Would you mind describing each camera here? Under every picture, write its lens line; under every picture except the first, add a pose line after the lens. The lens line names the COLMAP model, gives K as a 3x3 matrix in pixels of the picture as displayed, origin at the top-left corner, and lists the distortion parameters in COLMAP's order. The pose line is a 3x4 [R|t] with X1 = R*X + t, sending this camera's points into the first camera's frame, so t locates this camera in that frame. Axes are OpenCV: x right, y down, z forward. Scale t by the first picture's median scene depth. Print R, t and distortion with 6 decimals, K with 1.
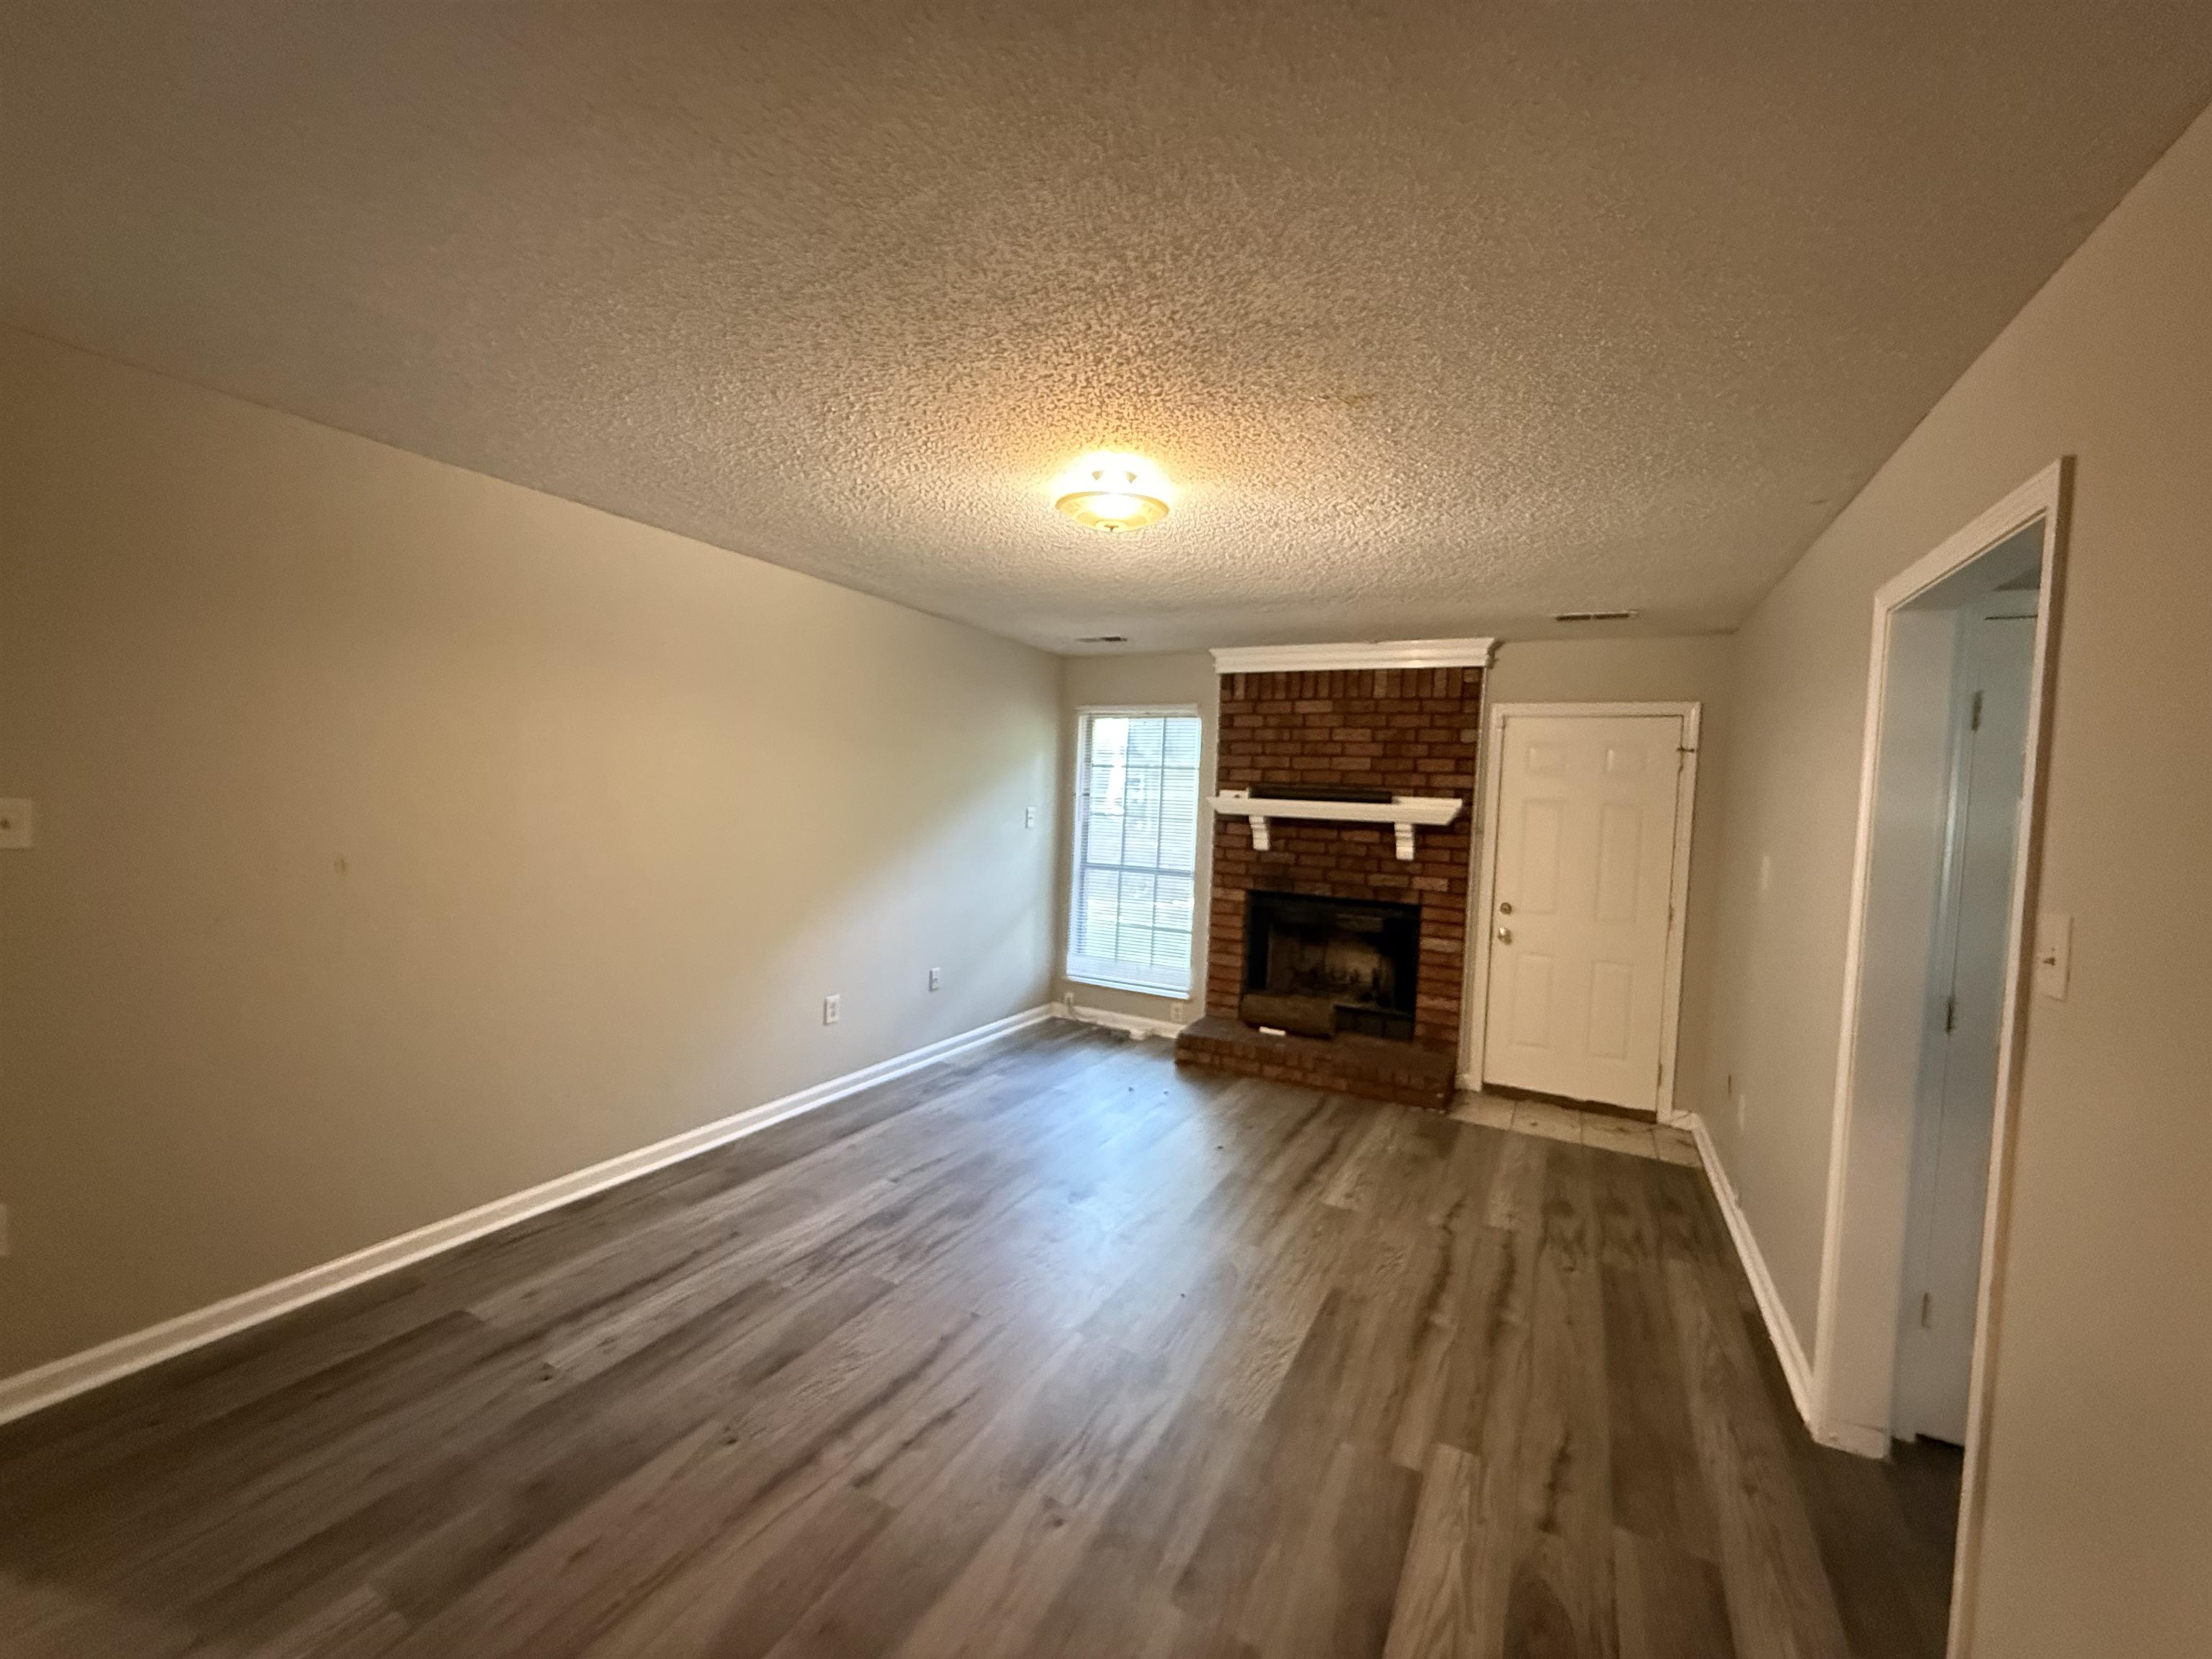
lens RADIAL K [[884.3, 0, 1099.9], [0, 884.3, 834.9], [0, 0, 1]] dist [-0.001733, 0.001235]
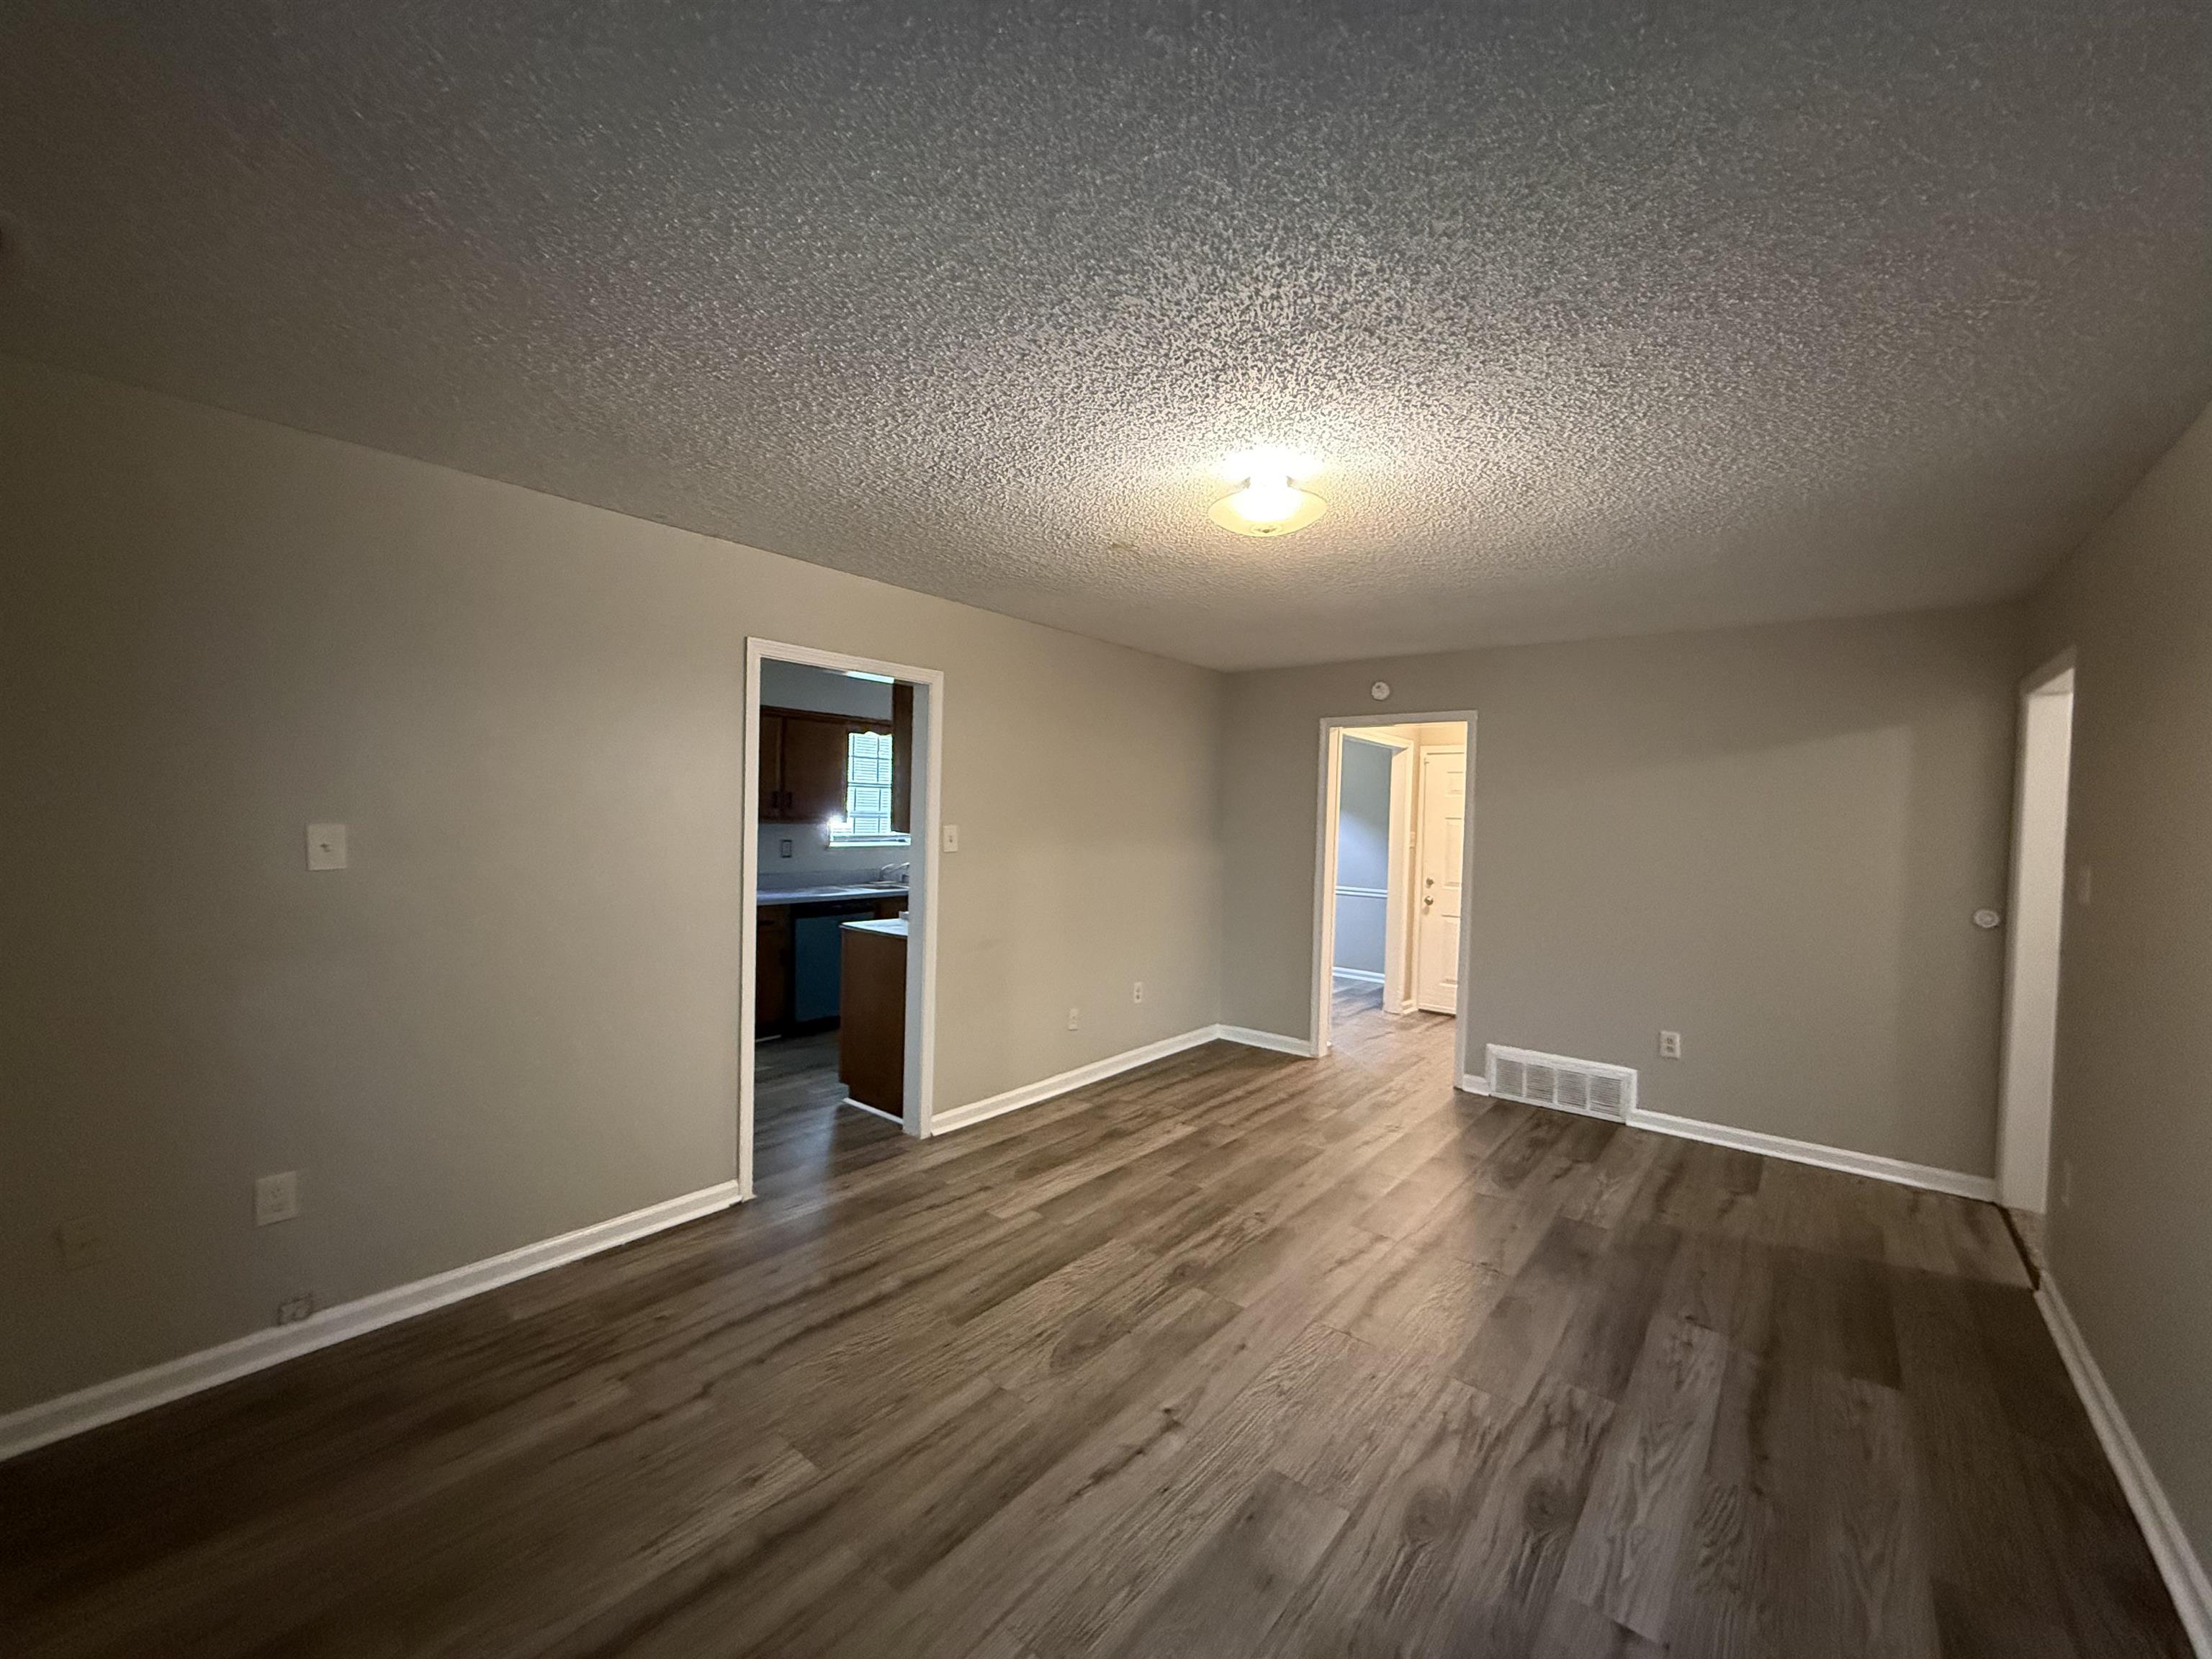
lens RADIAL K [[884.3, 0, 1101.3], [0, 884.3, 842.5], [0, 0, 1]] dist [-0.001733, 0.001235]
pose [[-0.978313, -0.075392, 0.192925, -0.018274], [-0.058662, 0.994120, 0.091013, -0.078762], [-0.198652, 0.077722, -0.976983, 1.896876]]
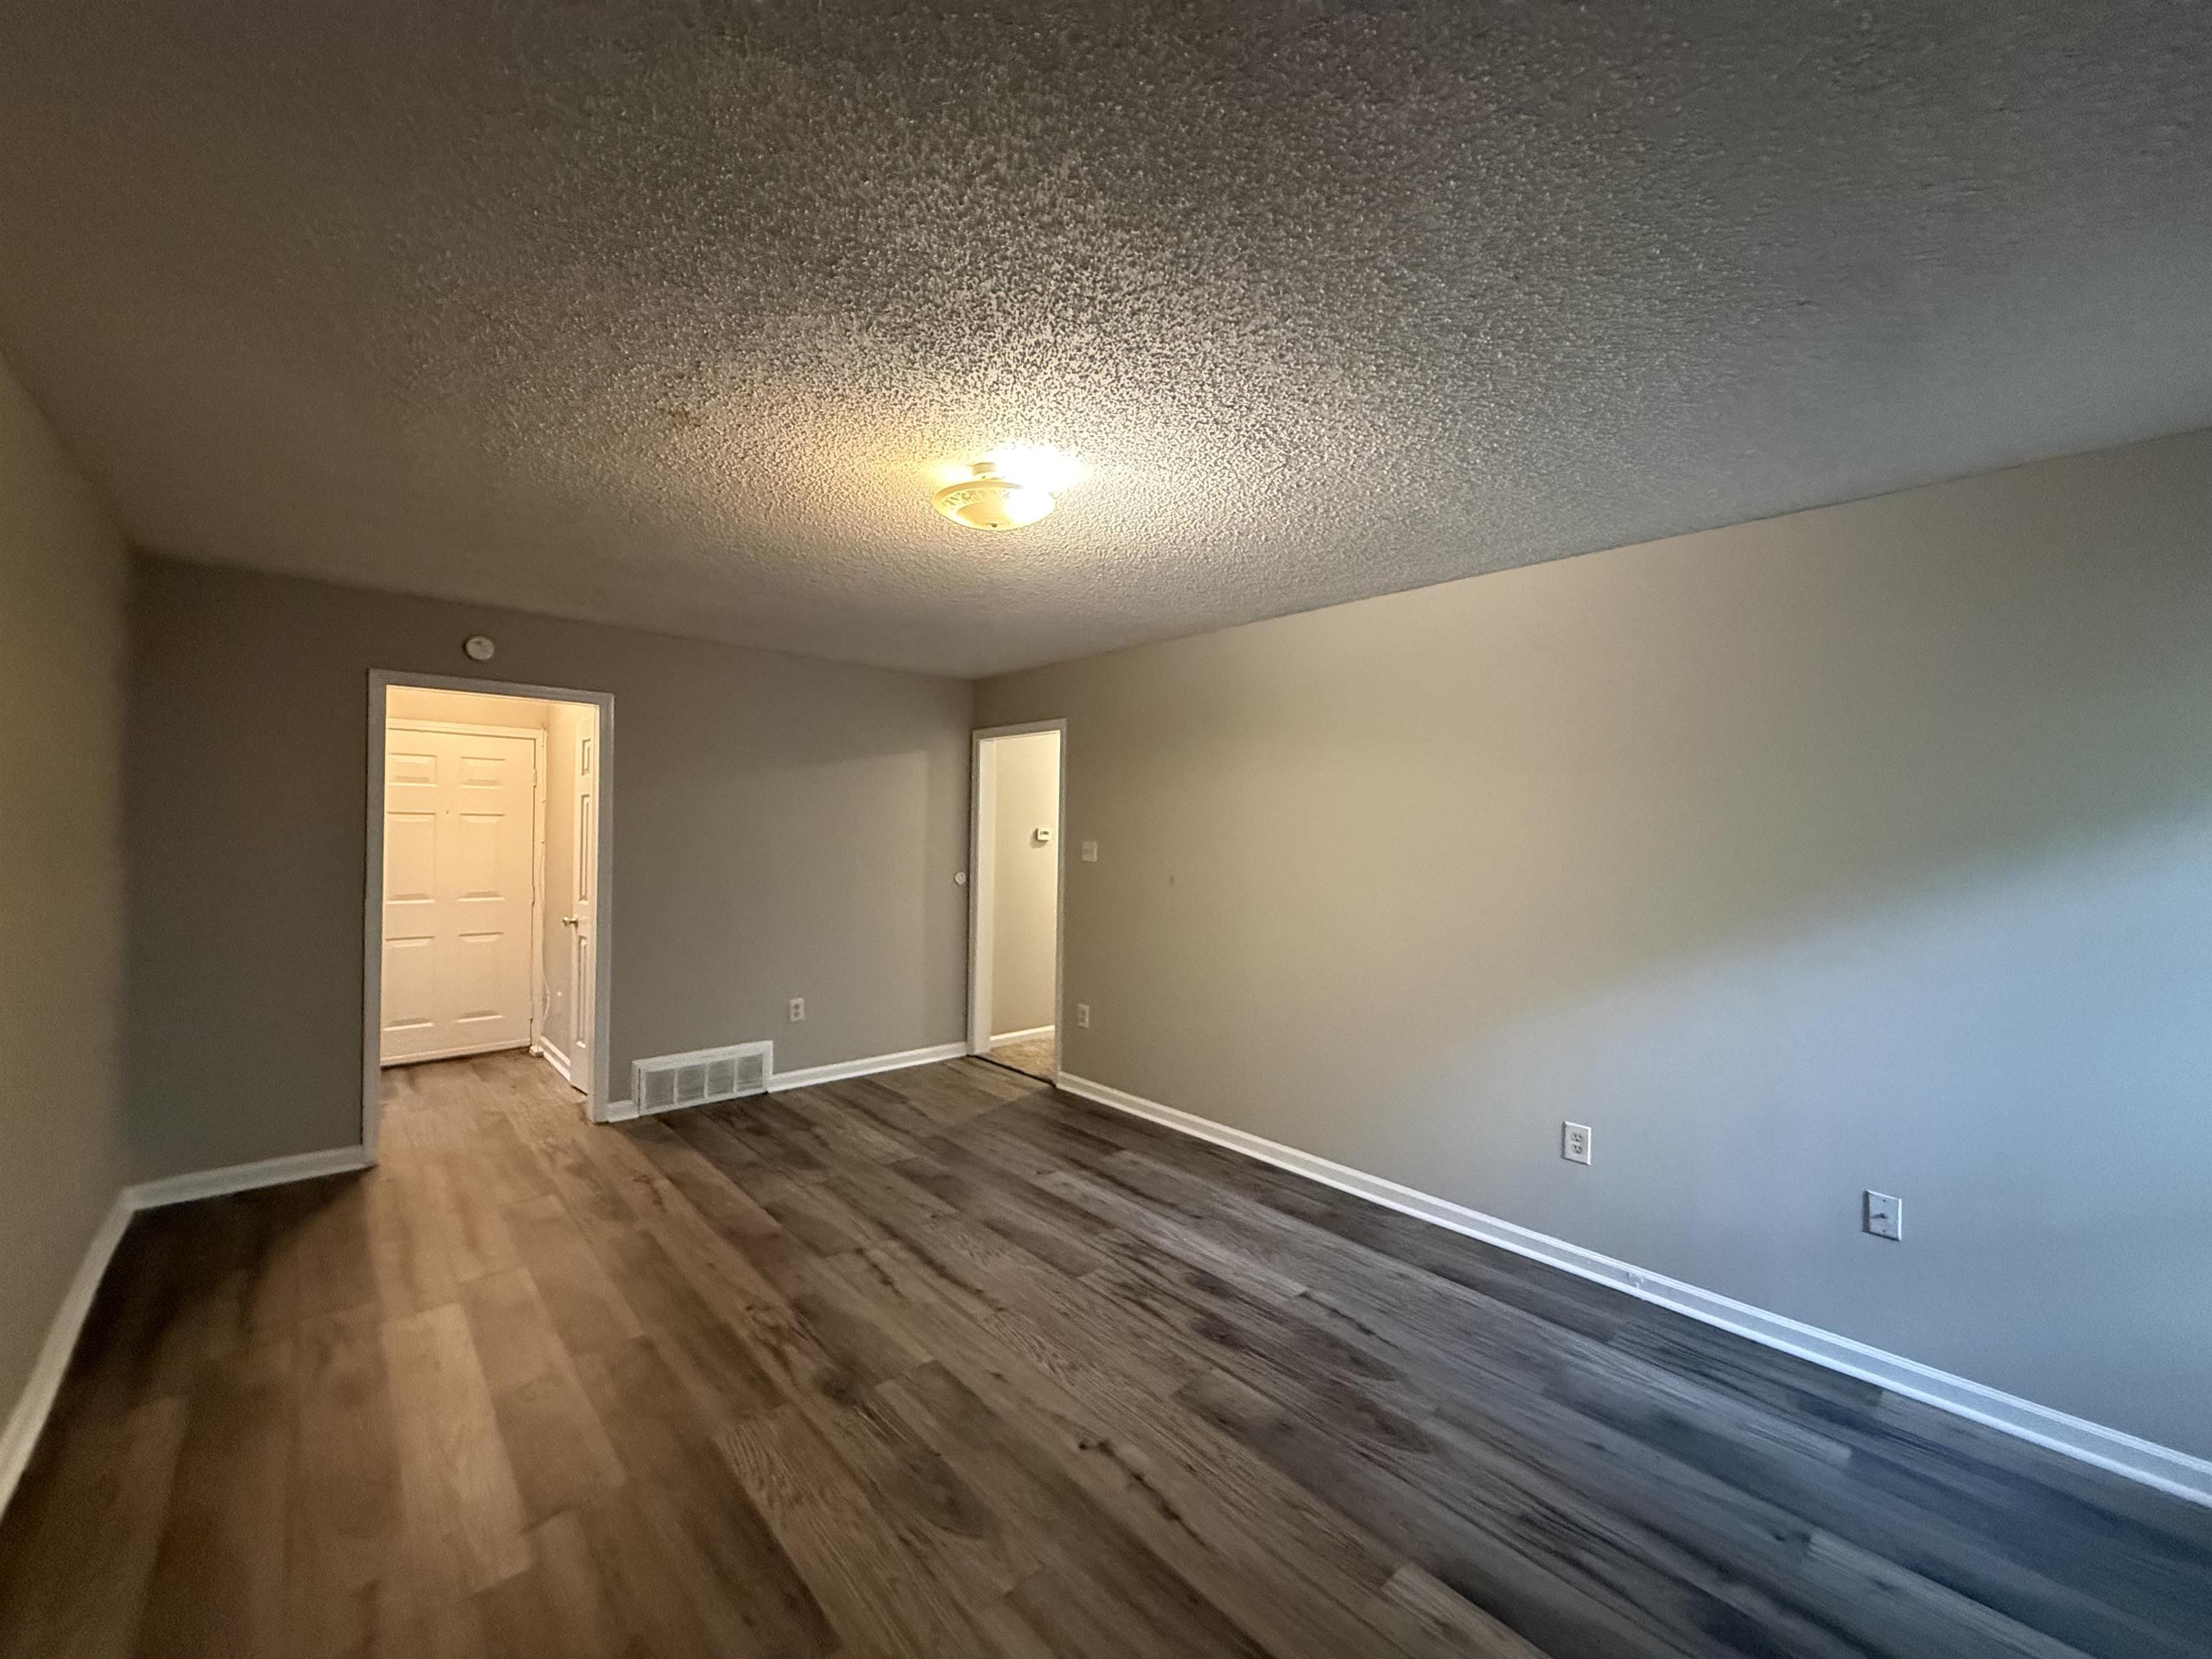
lens RADIAL K [[884.3, 0, 1109.1], [0, 884.3, 837.9], [0, 0, 1]] dist [-0.001733, 0.001235]
pose [[-0.336262, -0.040781, -0.940885, 0.793117], [-0.076712, 0.996928, -0.015794, -0.010599], [0.938639, 0.066866, -0.338357, 1.373757]]
